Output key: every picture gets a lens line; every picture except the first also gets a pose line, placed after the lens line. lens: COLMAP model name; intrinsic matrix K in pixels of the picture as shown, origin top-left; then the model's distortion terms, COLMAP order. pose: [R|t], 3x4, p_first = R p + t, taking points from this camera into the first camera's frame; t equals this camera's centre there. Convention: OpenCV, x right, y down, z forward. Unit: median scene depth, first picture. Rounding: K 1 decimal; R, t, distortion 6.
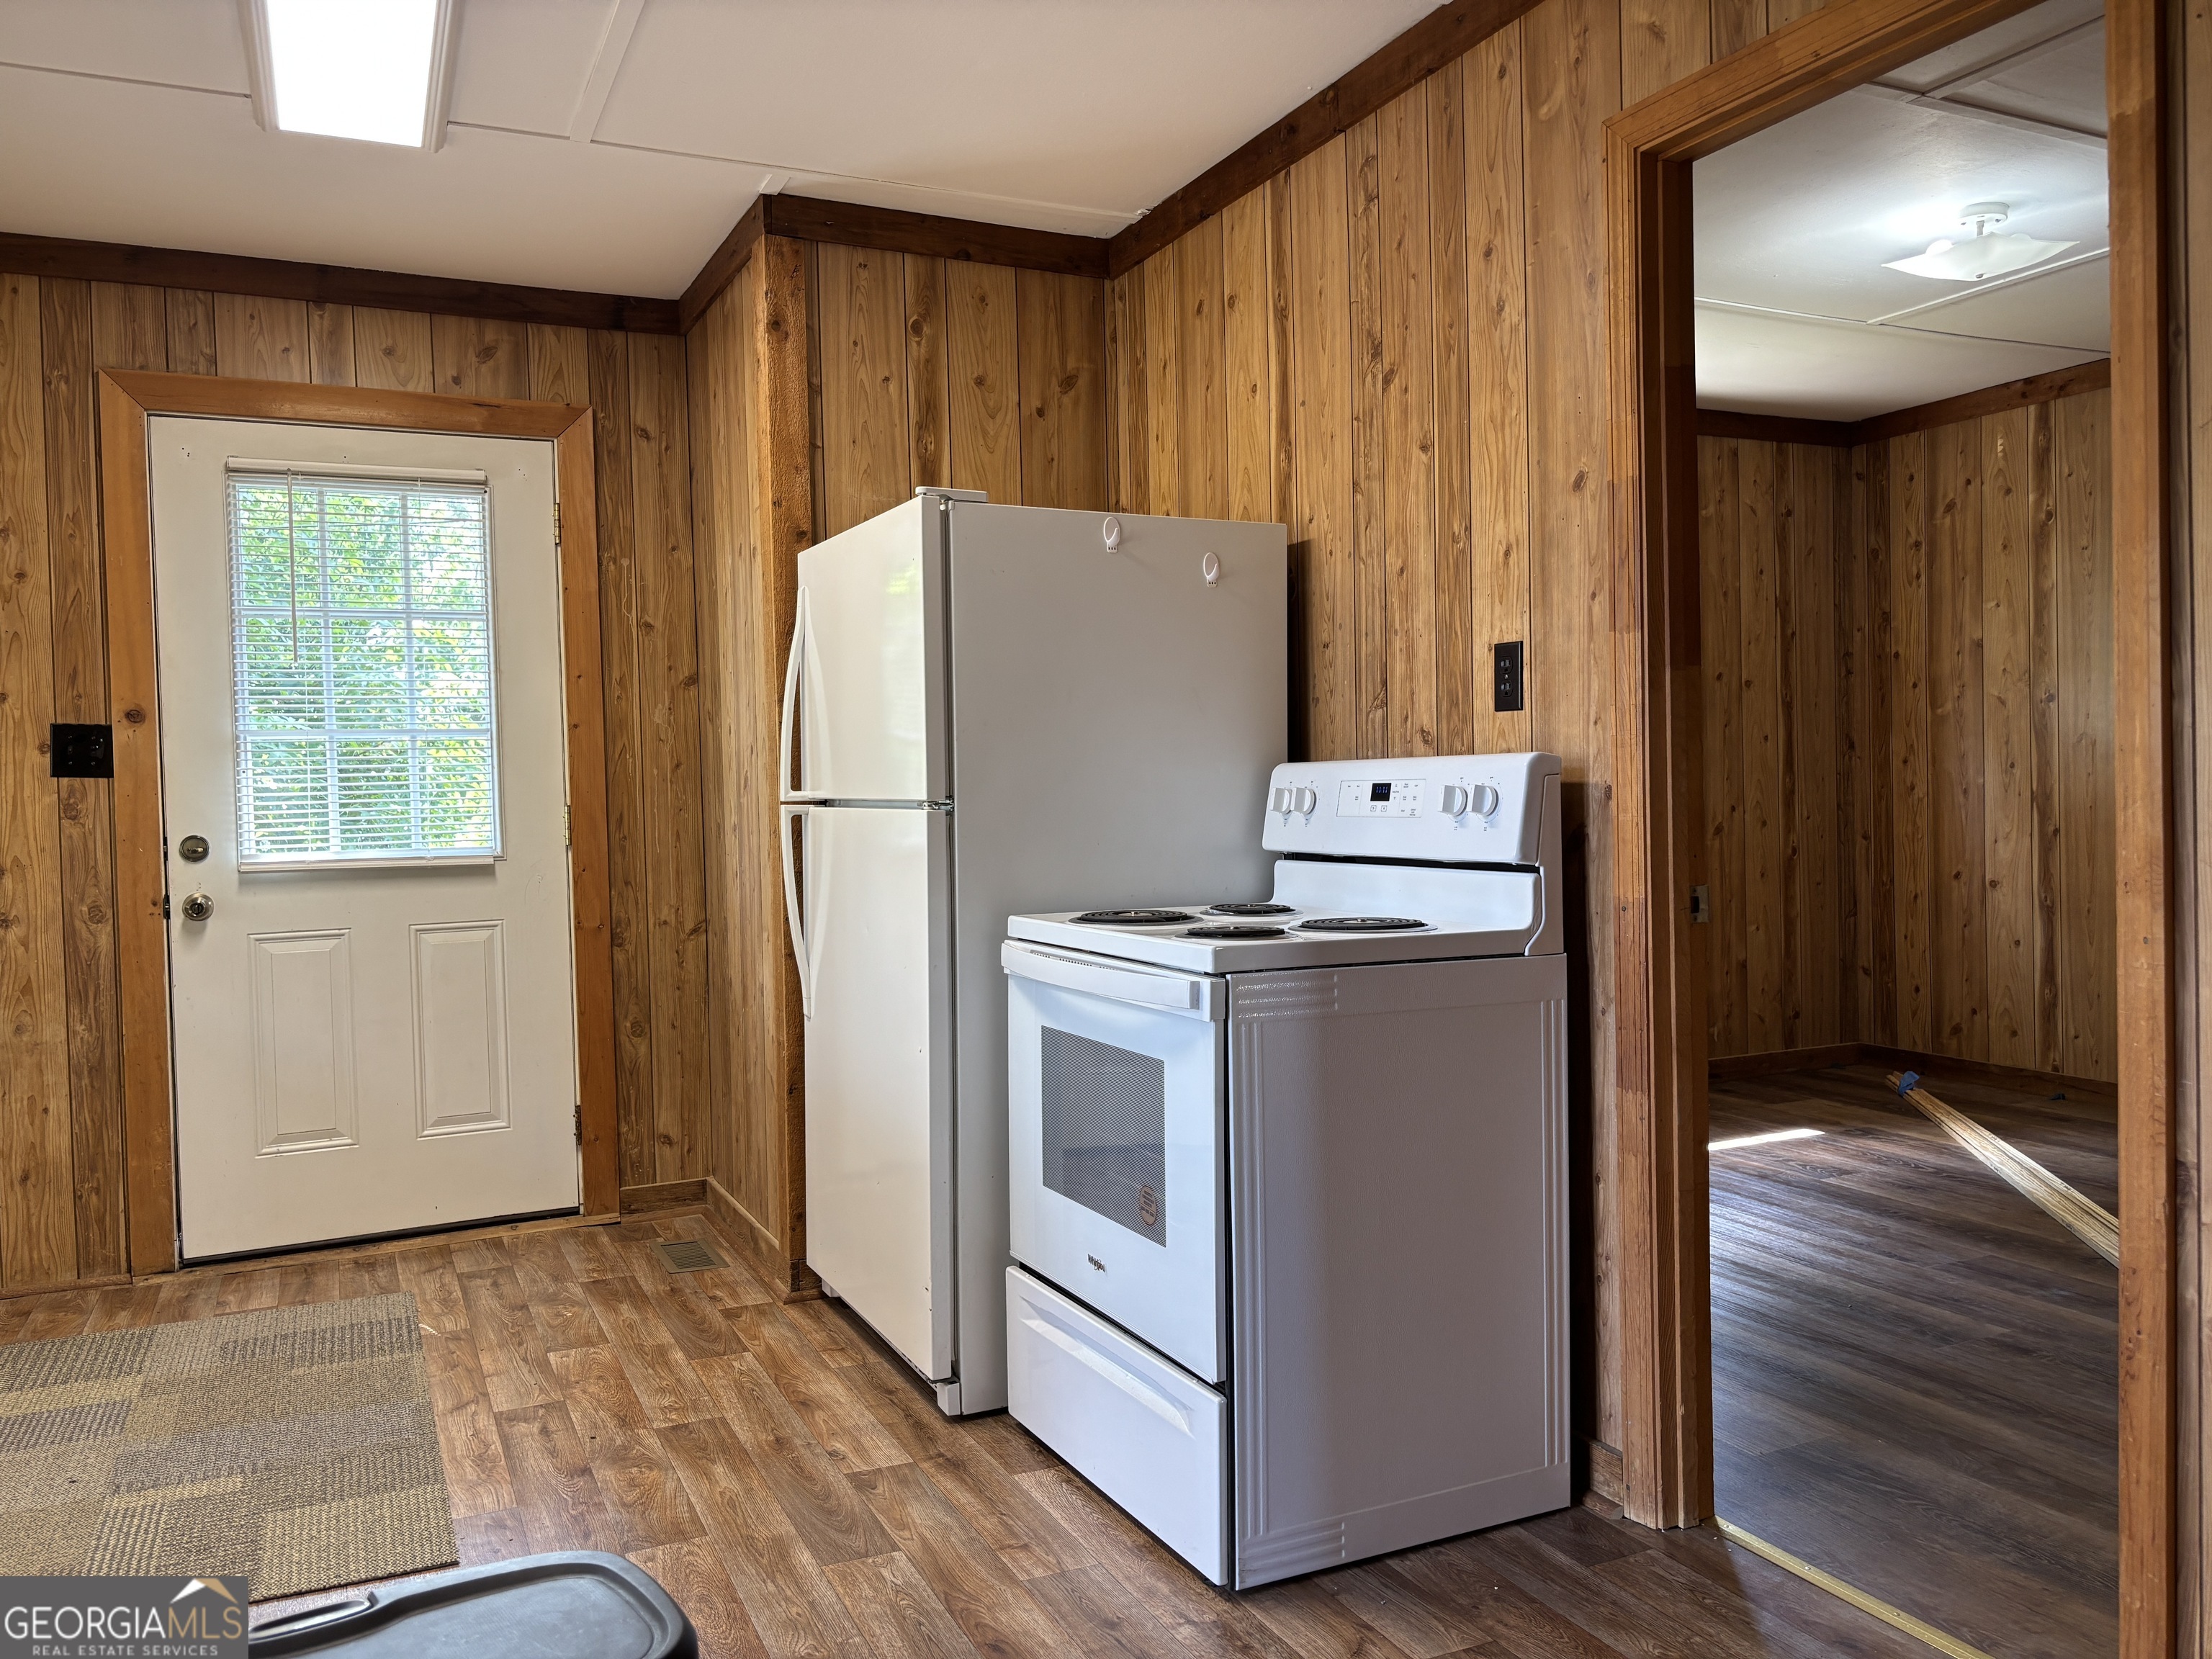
lens RADIAL K [[1735.8, 0, 1061.9], [0, 1735.8, 836.9], [0, 0, 1]] dist [0.036755, -0.053966]
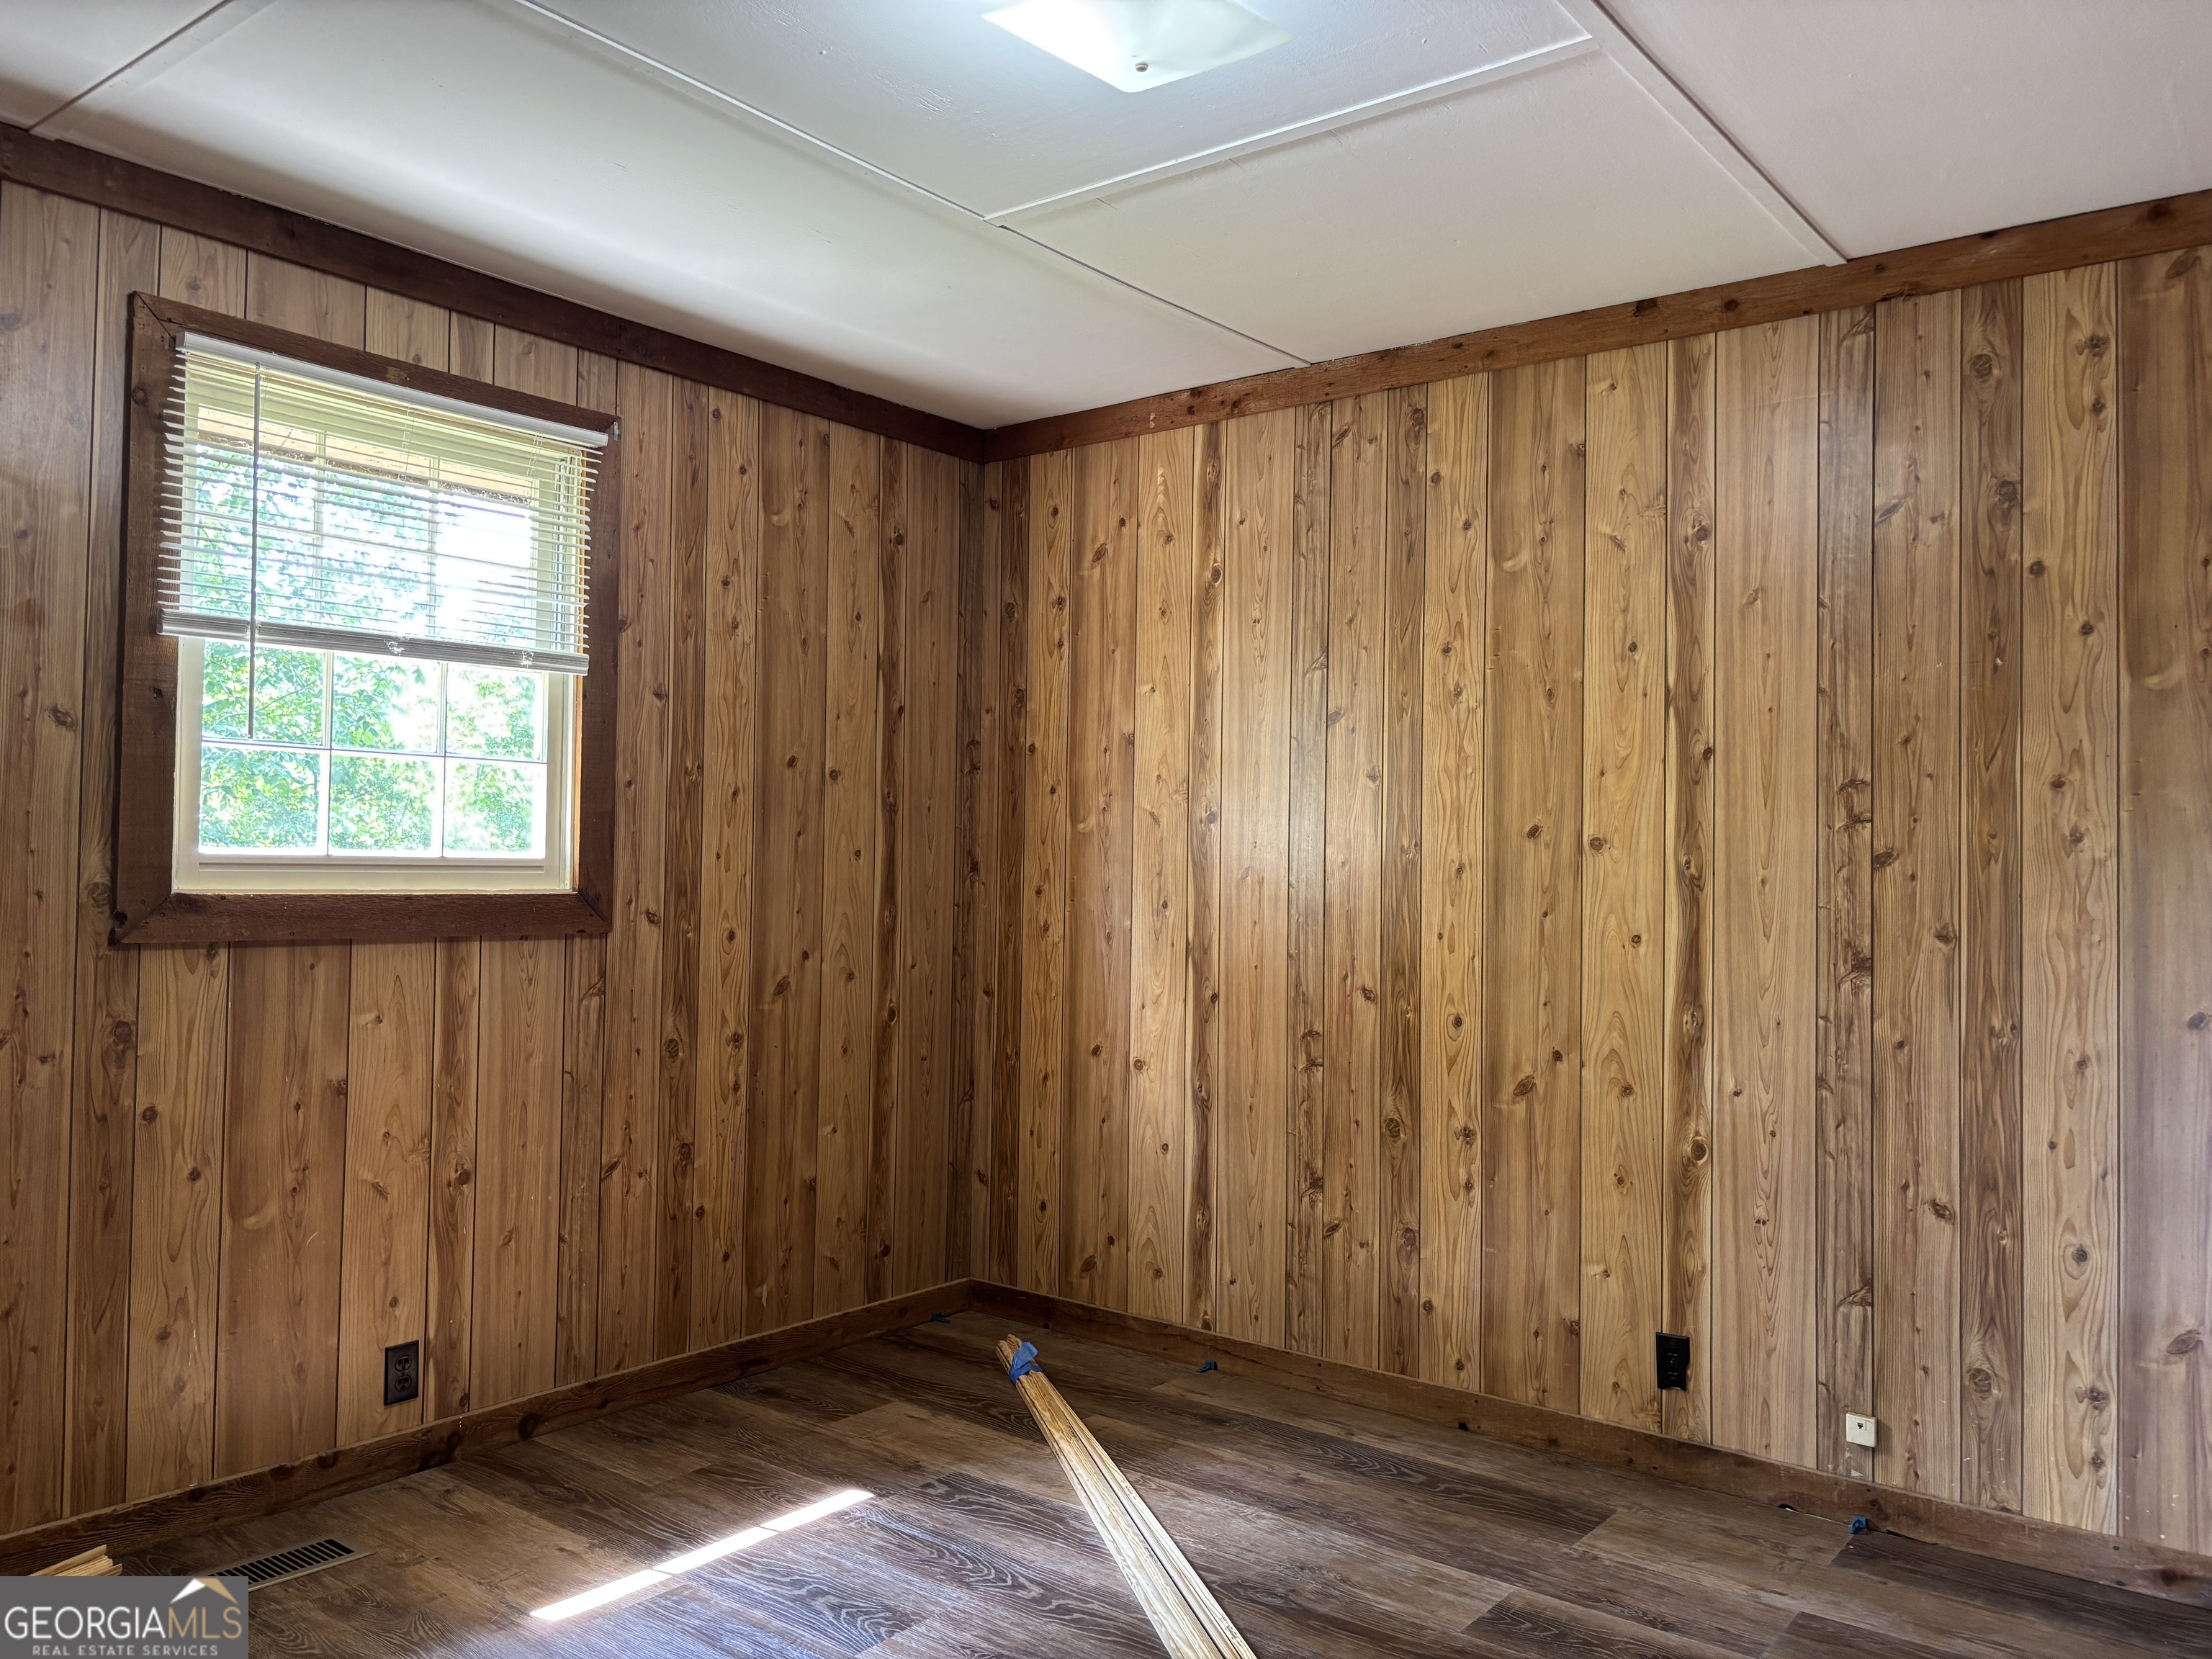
lens RADIAL K [[1735.8, 0, 1044.0], [0, 1735.8, 841.2], [0, 0, 1]] dist [0.036755, -0.053966]
pose [[0.909992, 0.043408, 0.412347, 0.187717], [-0.027399, 0.998626, -0.044661, -0.033072], [-0.413719, 0.029344, 0.909932, 0.341104]]
